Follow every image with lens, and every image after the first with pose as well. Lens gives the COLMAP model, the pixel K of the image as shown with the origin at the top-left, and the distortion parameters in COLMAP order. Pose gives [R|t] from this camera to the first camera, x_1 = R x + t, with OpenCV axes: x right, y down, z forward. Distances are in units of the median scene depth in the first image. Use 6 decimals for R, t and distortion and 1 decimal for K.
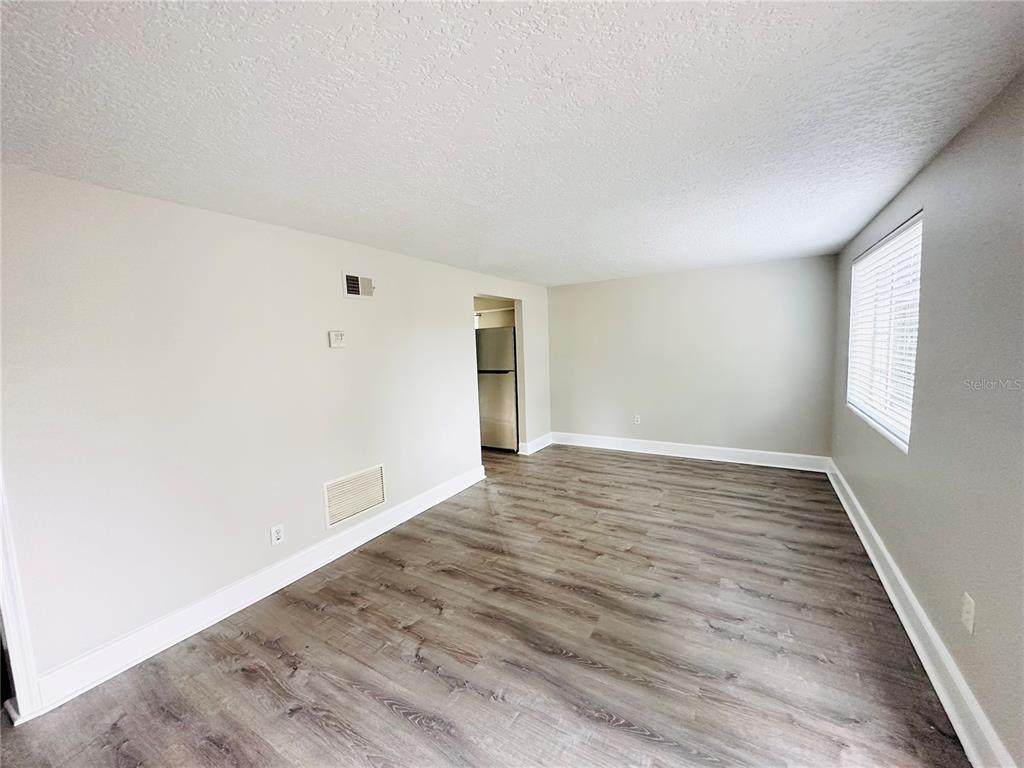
lens RADIAL K [[407.8, 0, 512.9], [0, 407.8, 380.5], [0, 0, 1]] dist [-0.000332, 0.000545]
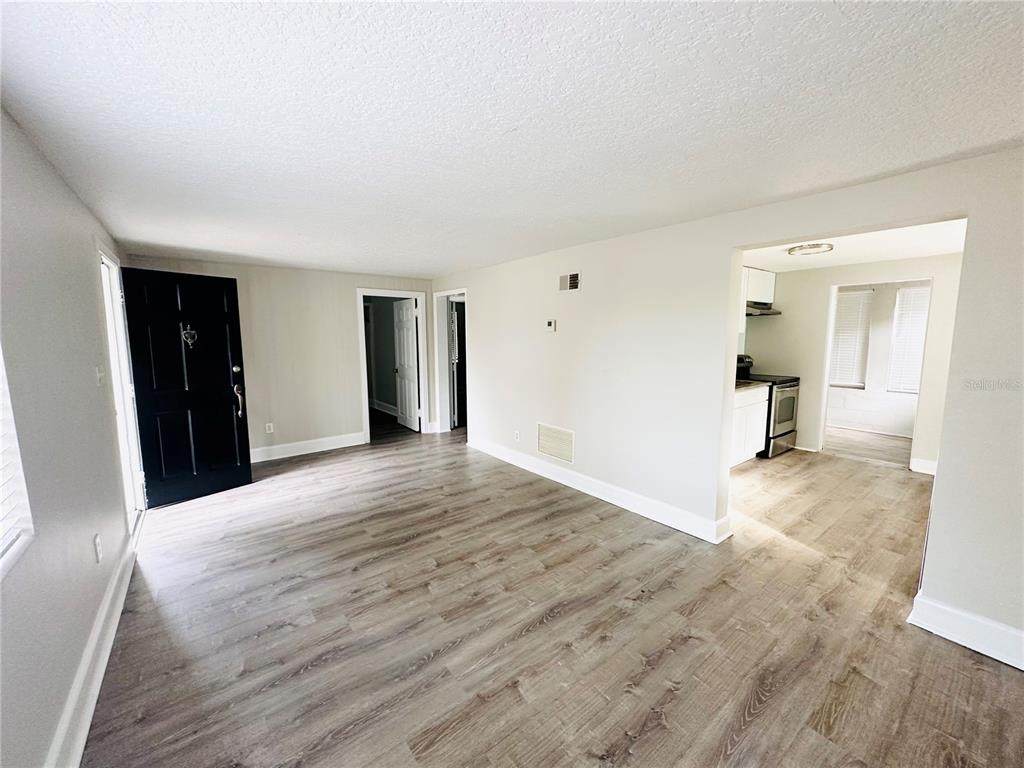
lens RADIAL K [[407.8, 0, 511.5], [0, 407.8, 380.8], [0, 0, 1]] dist [-0.000332, 0.000545]
pose [[-0.367614, 0.144011, -0.918761, 0.806208], [-0.066450, 0.981345, 0.180408, -0.140290], [0.927602, 0.127372, -0.351186, 1.216136]]
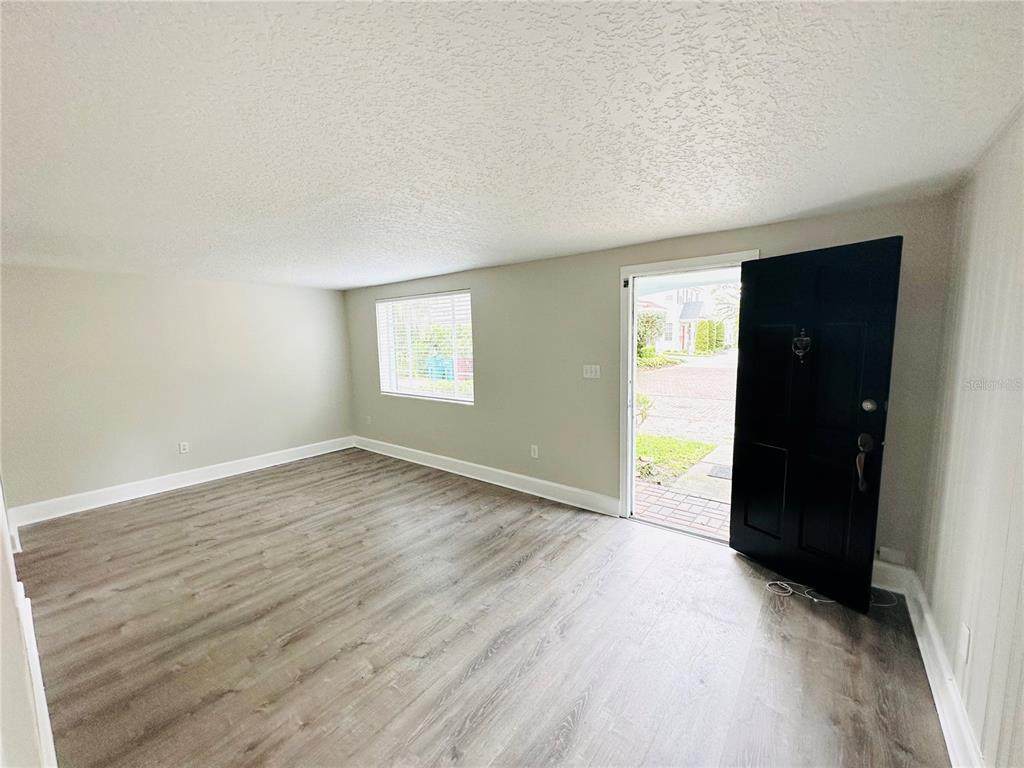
lens RADIAL K [[407.8, 0, 510.0], [0, 407.8, 388.2], [0, 0, 1]] dist [-0.000332, 0.000545]
pose [[0.128583, -0.088496, 0.987742, -0.681804], [0.105268, 0.991601, 0.075138, -0.027489], [-0.986096, 0.094316, 0.136818, 0.343426]]
